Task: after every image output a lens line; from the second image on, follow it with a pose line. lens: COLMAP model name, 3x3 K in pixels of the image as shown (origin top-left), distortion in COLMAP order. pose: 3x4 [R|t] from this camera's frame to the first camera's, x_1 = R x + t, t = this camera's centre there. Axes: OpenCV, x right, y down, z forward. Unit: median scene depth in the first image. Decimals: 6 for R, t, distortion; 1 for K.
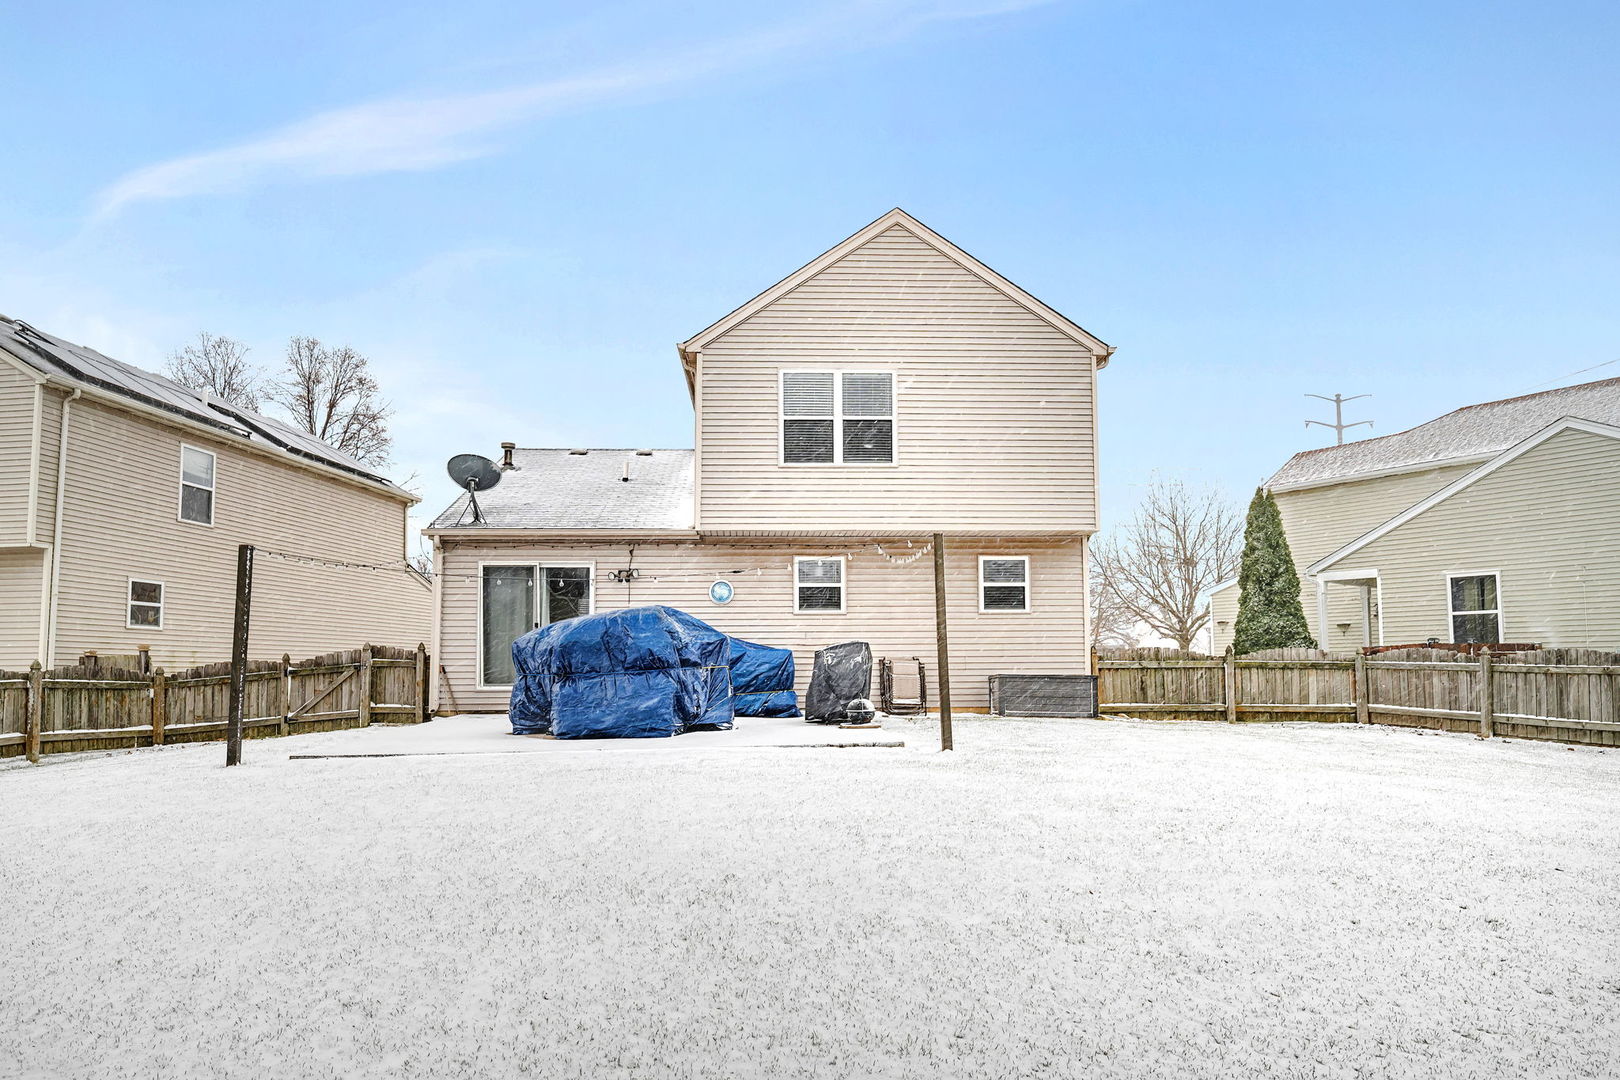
lens RADIAL K [[949.7, 0, 834.4], [0, 949.7, 616.7], [0, 0, 1]] dist [-0.006031, -0.001552]
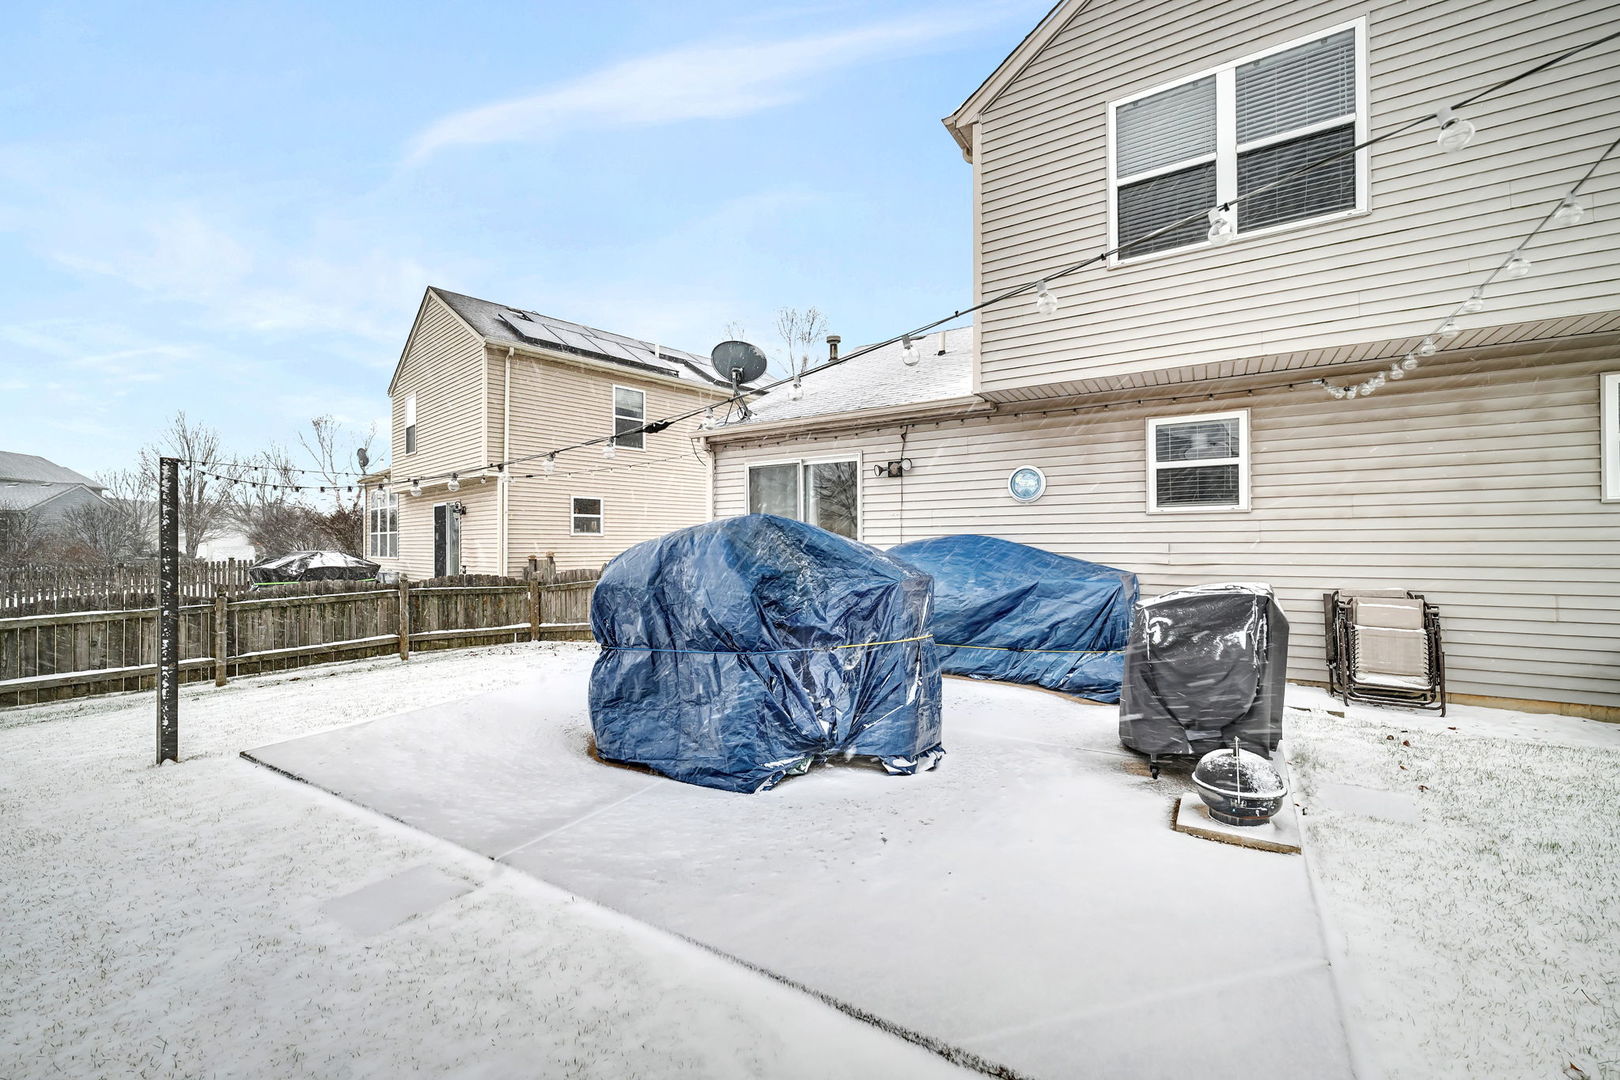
lens RADIAL K [[662.7, 0, 805.1], [0, 662.7, 537.6], [0, 0, 1]] dist [-0.001467, -0.000130]
pose [[0.801042, -0.002004, -0.598604, 0.036804], [0.031548, 0.998746, 0.038872, -0.011228], [0.597776, -0.050023, 0.800101, 0.532642]]
